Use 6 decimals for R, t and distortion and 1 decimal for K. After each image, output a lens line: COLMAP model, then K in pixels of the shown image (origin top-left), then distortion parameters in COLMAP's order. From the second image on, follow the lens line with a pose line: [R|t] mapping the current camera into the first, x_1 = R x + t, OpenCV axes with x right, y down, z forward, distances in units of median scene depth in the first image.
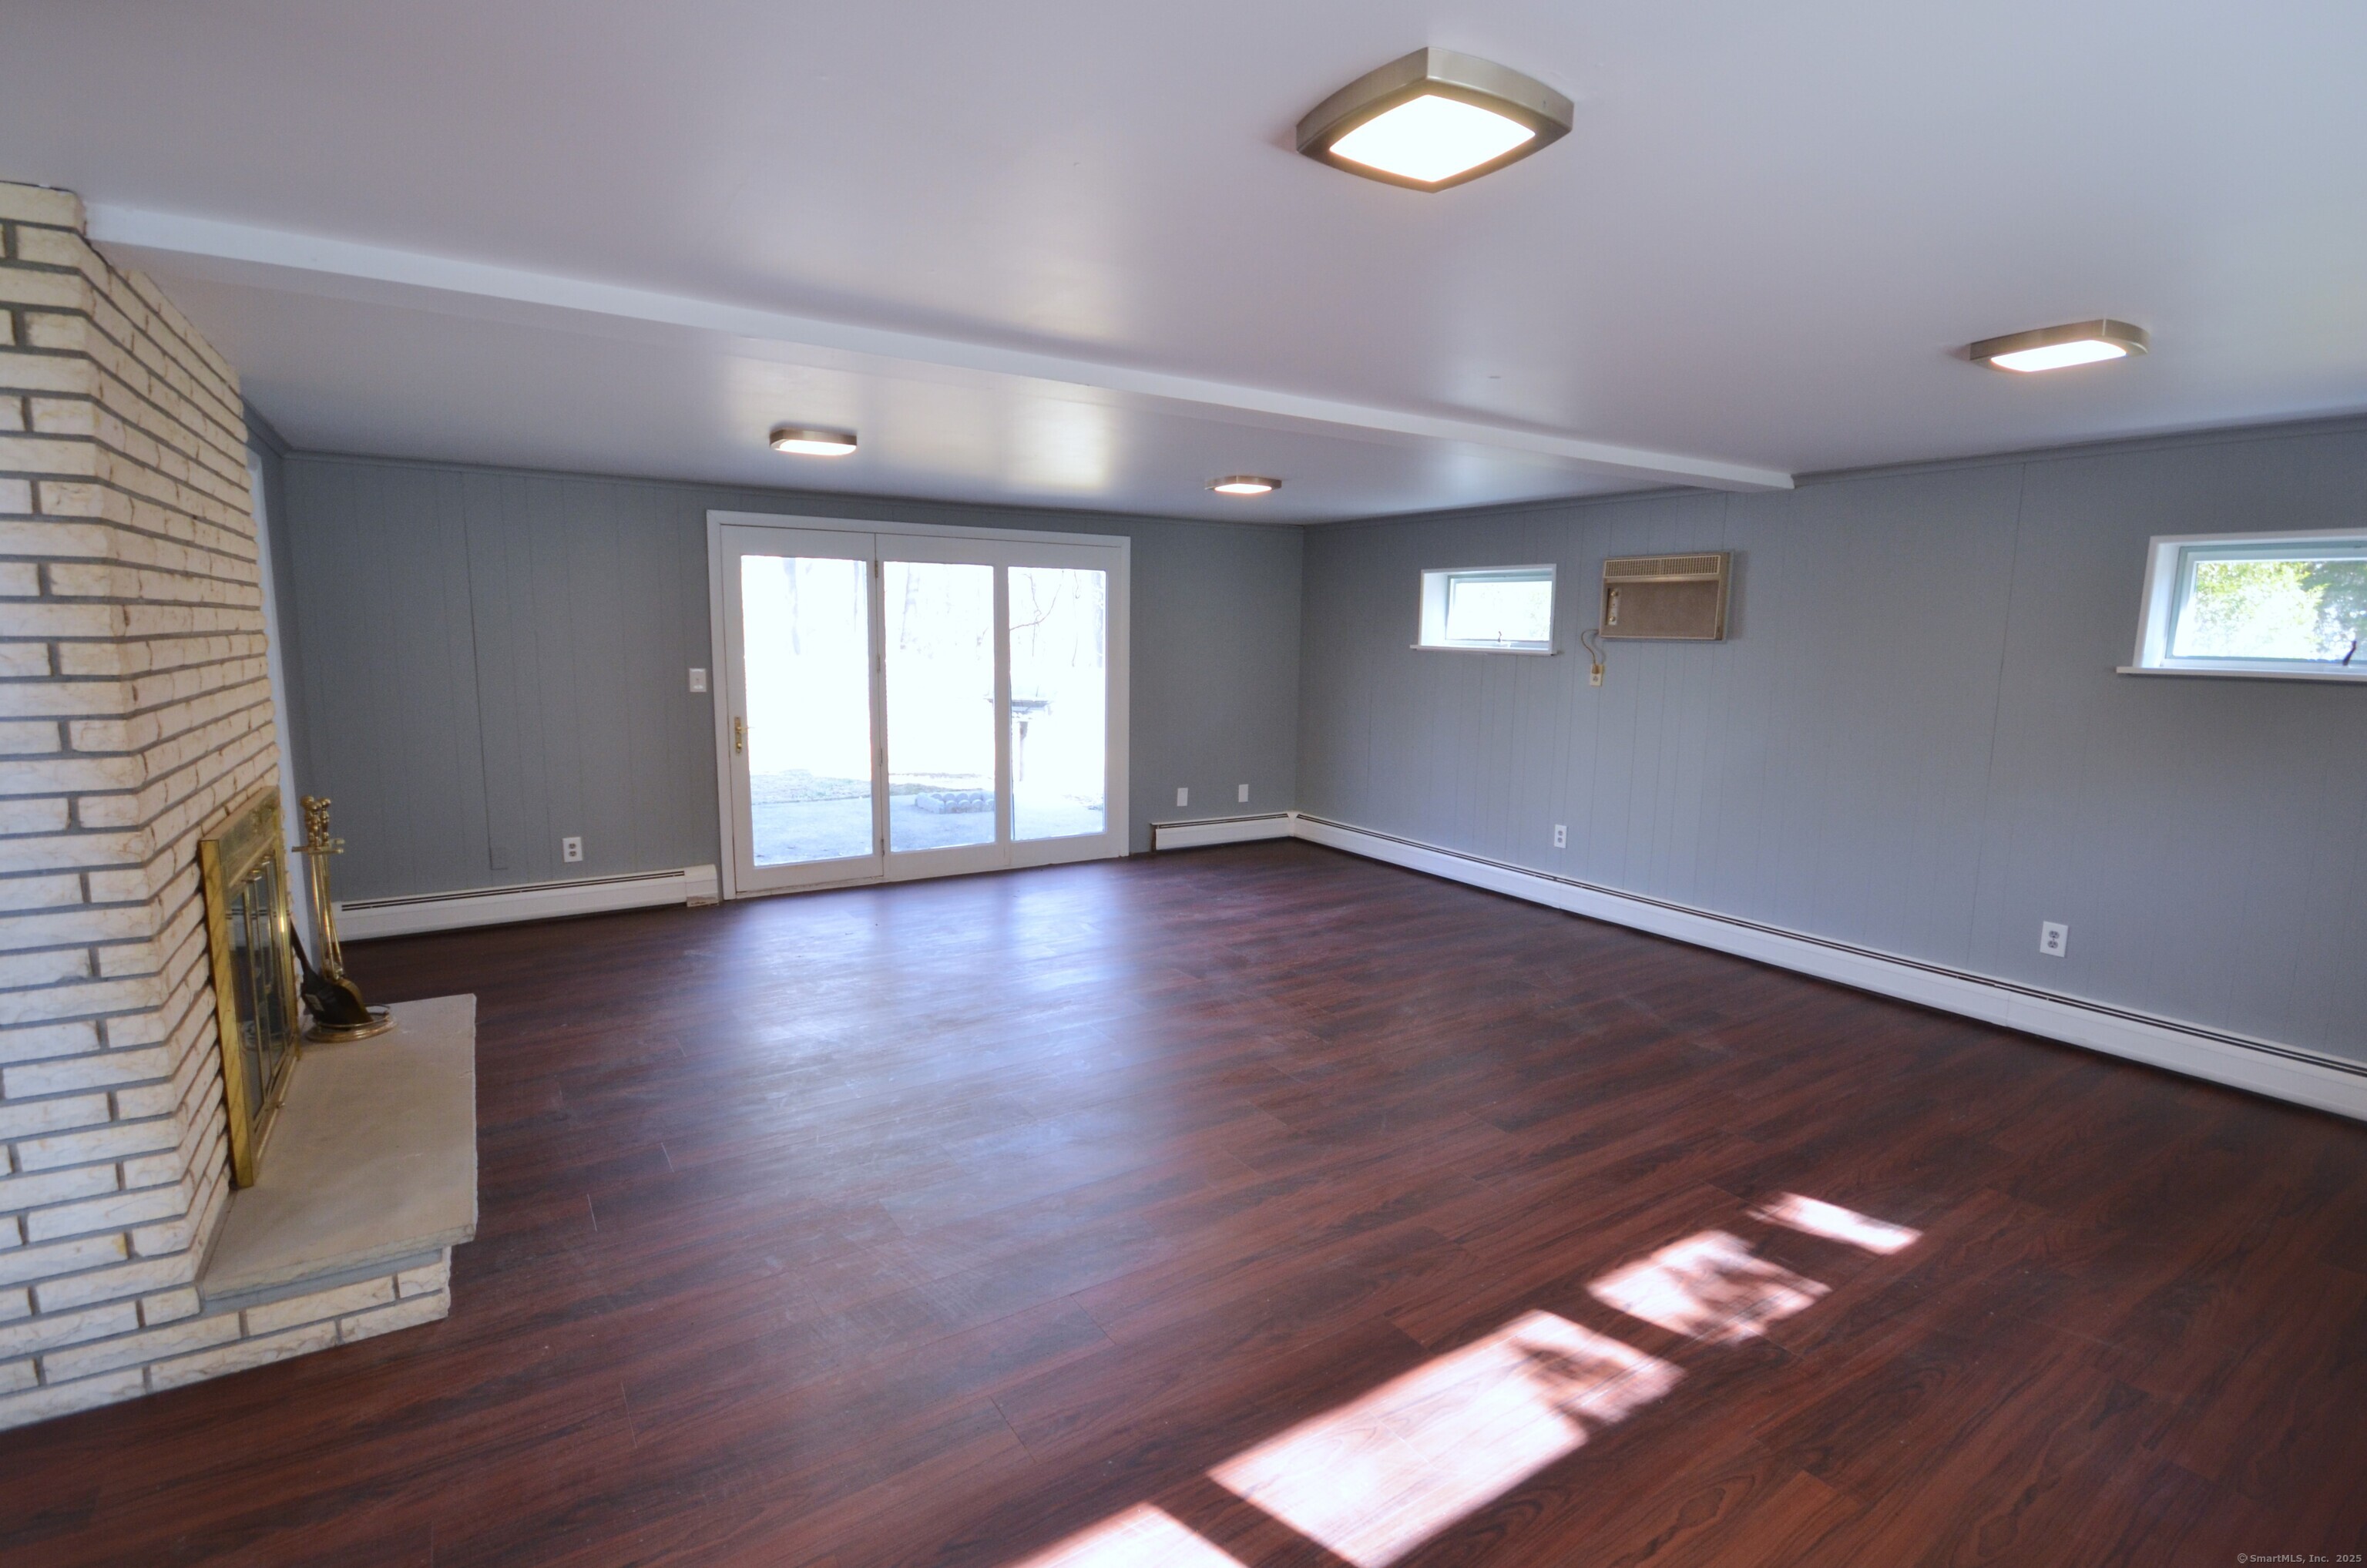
lens RADIAL K [[1036.6, 0, 1169.4], [0, 1036.6, 774.8], [0, 0, 1]] dist [-0.000524, -0.001613]
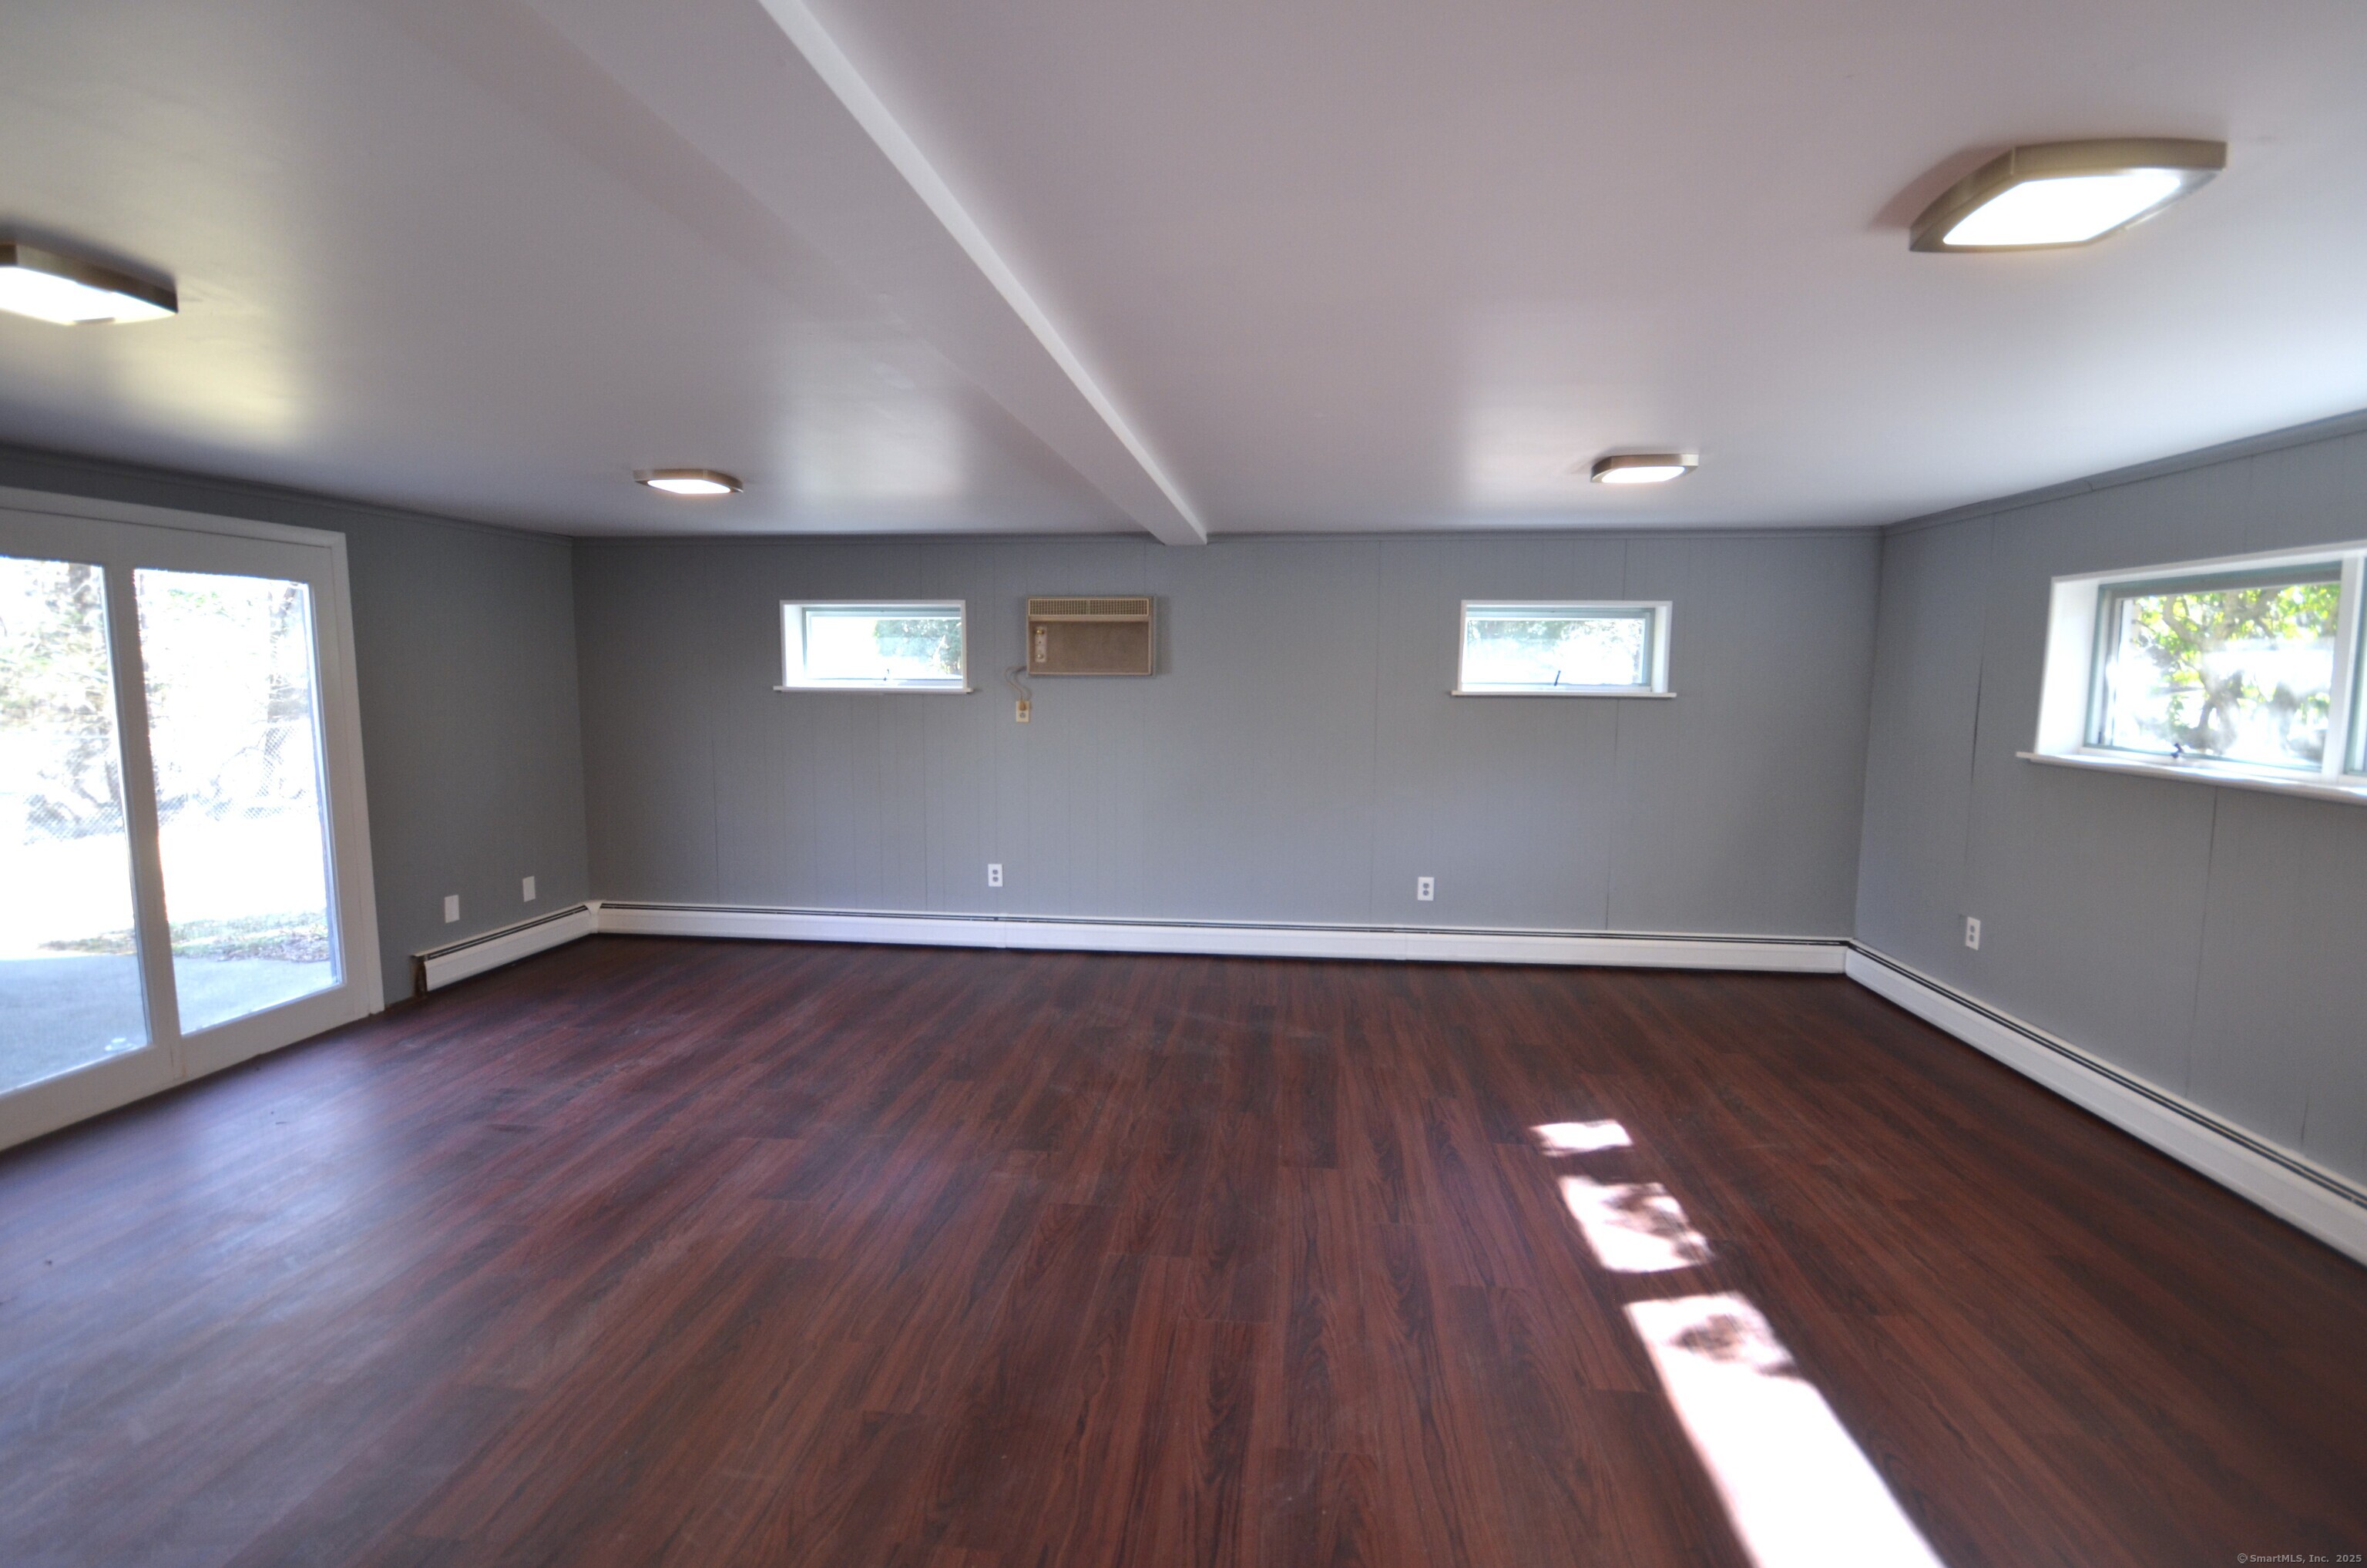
lens RADIAL K [[1036.6, 0, 1180.8], [0, 1036.6, 788.1], [0, 0, 1]] dist [-0.000524, -0.001613]
pose [[0.652918, -0.098174, 0.751039, -0.285950], [0.112637, 0.993124, 0.031897, -0.041283], [-0.749006, 0.063769, 0.659487, 0.248038]]
